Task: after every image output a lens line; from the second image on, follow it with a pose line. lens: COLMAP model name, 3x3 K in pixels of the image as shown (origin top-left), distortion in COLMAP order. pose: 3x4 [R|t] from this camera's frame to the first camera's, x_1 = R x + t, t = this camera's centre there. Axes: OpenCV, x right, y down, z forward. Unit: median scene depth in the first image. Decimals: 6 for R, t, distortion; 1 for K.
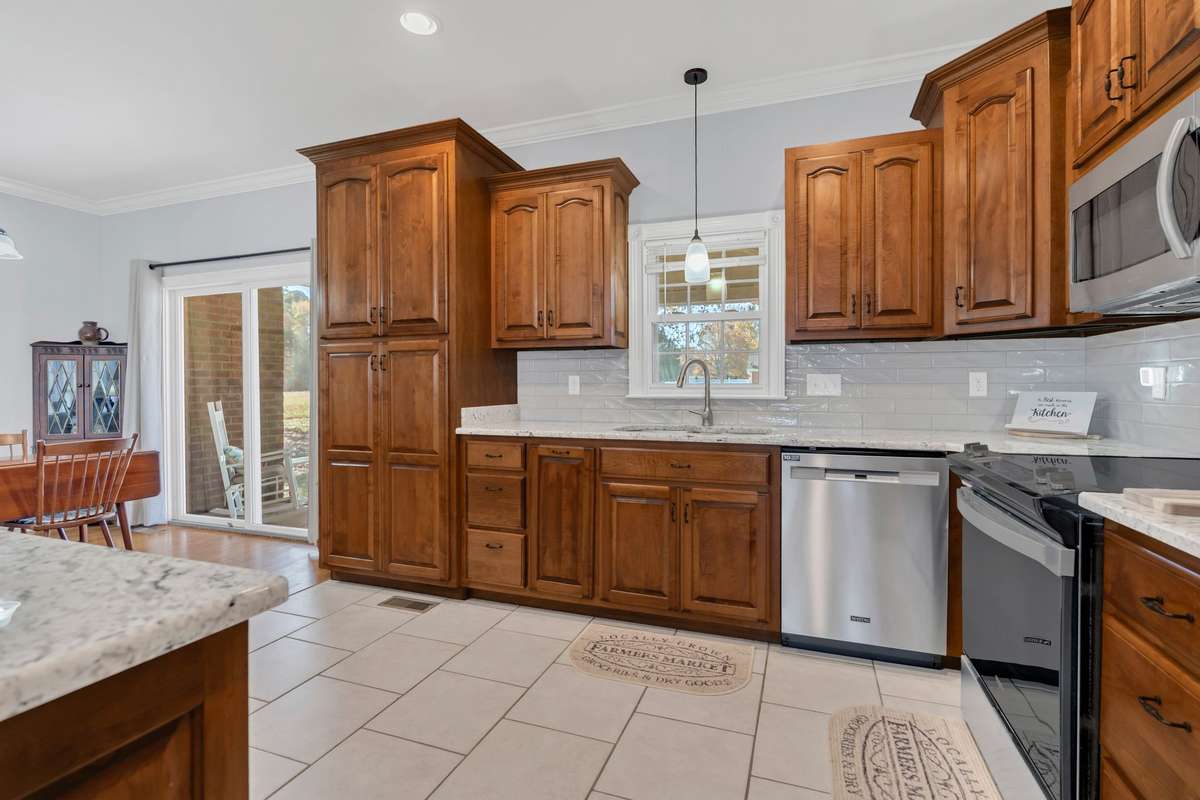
lens RADIAL K [[557.7, 0, 600.0], [0, 557.7, 400.0], [0, 0, 1]] dist [-0.004961, -0.000172]
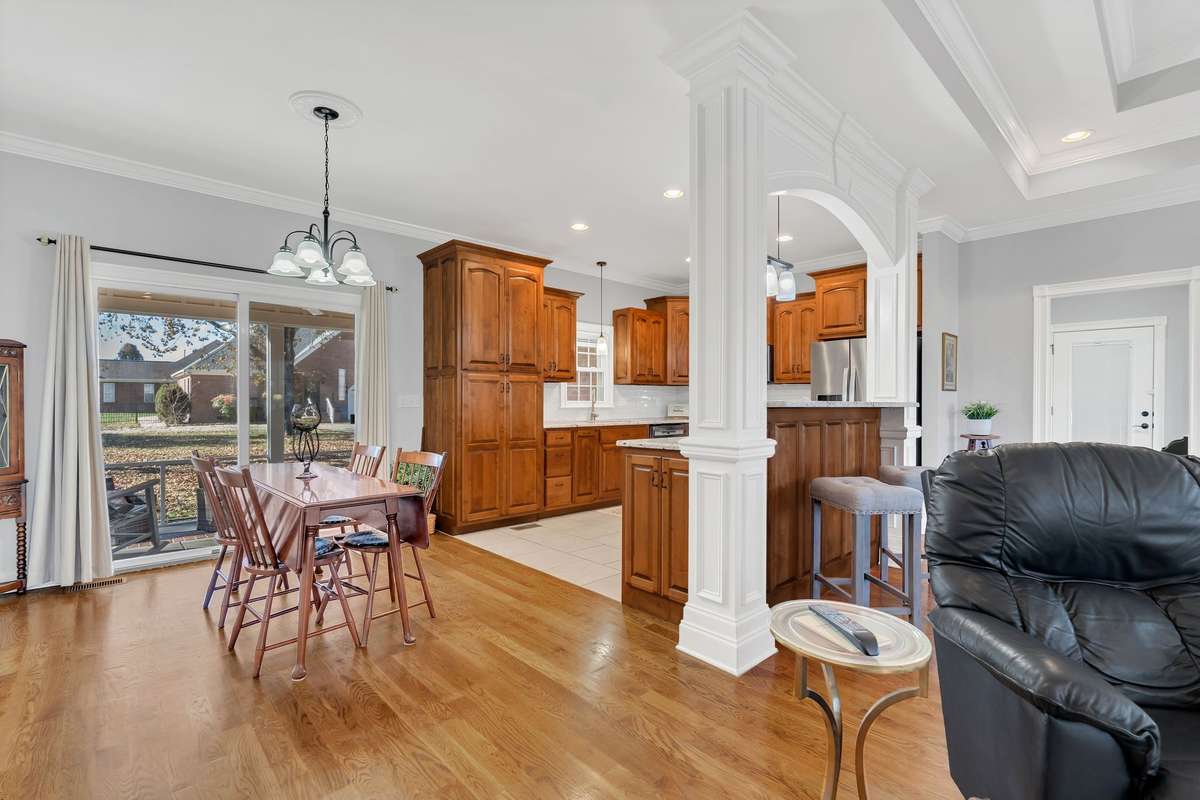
lens RADIAL K [[554.3, 0, 599.5], [0, 554.3, 407.1], [0, 0, 1]] dist [-0.001718, -0.000832]
pose [[0.437996, -0.009541, 0.898926, -1.827218], [0.010872, 0.999927, 0.005315, -0.015807], [-0.898911, 0.007445, 0.438067, 0.031274]]
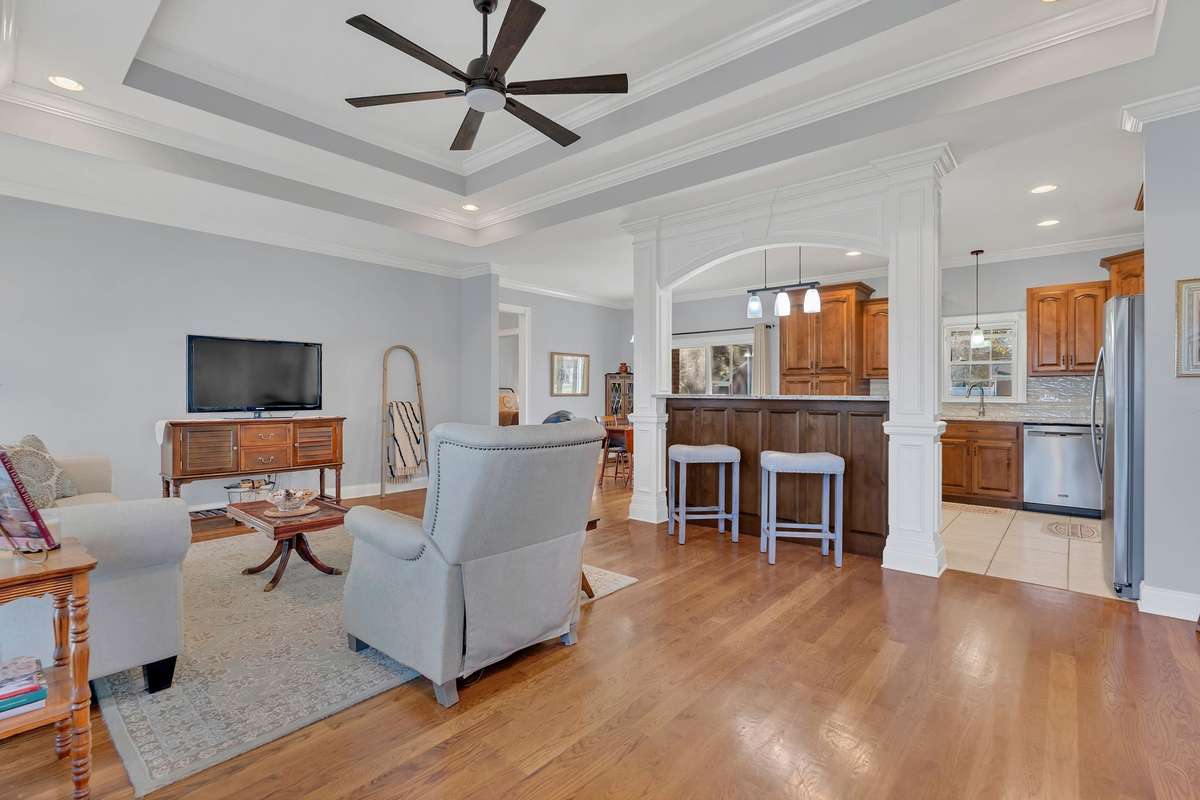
lens RADIAL K [[557.7, 0, 600.0], [0, 557.7, 400.0], [0, 0, 1]] dist [-0.004961, -0.000172]
pose [[0.938964, 0.006883, -0.343946, -0.454297], [-0.010753, 0.999898, -0.009348, 0.023594], [0.343847, 0.012476, 0.938943, -1.510638]]
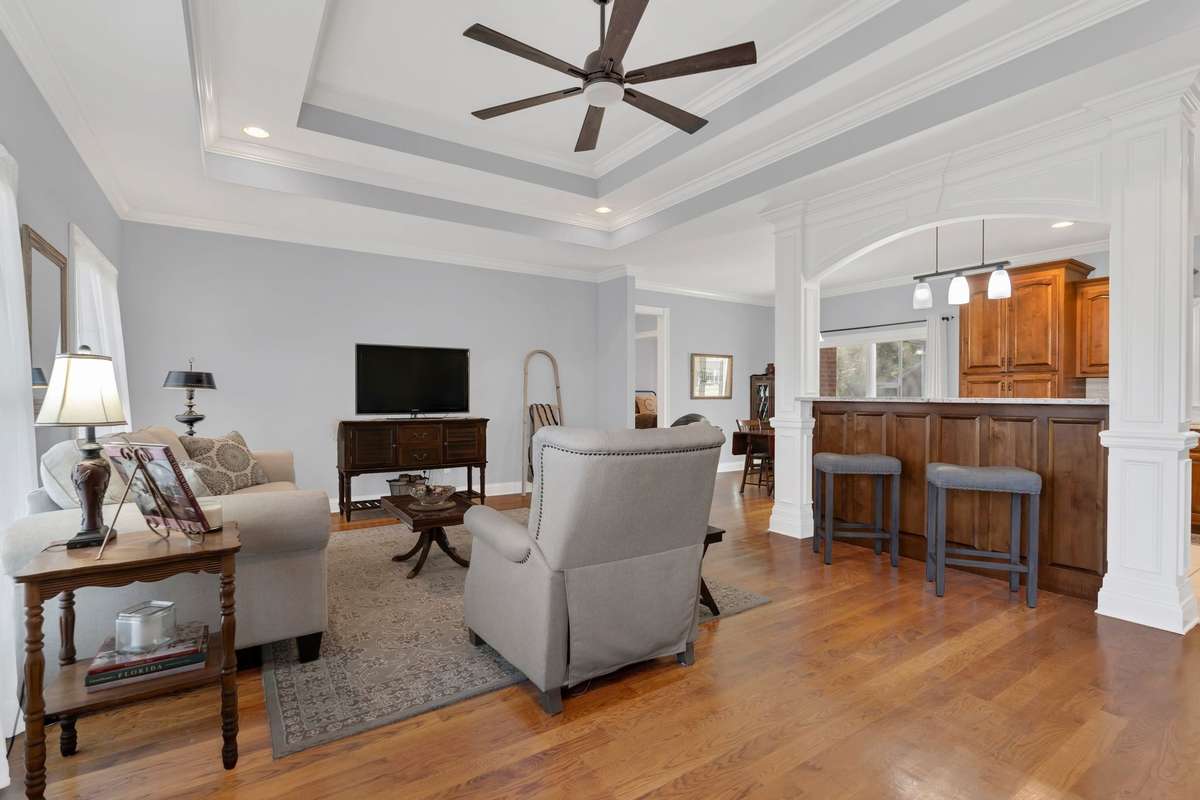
lens RADIAL K [[554.3, 0, 599.5], [0, 554.3, 407.1], [0, 0, 1]] dist [-0.001718, -0.000832]
pose [[0.808832, 0.013012, -0.587896, -0.425481], [-0.014723, 0.999890, 0.001875, 0.022419], [0.587856, 0.007139, 0.808934, -1.432151]]
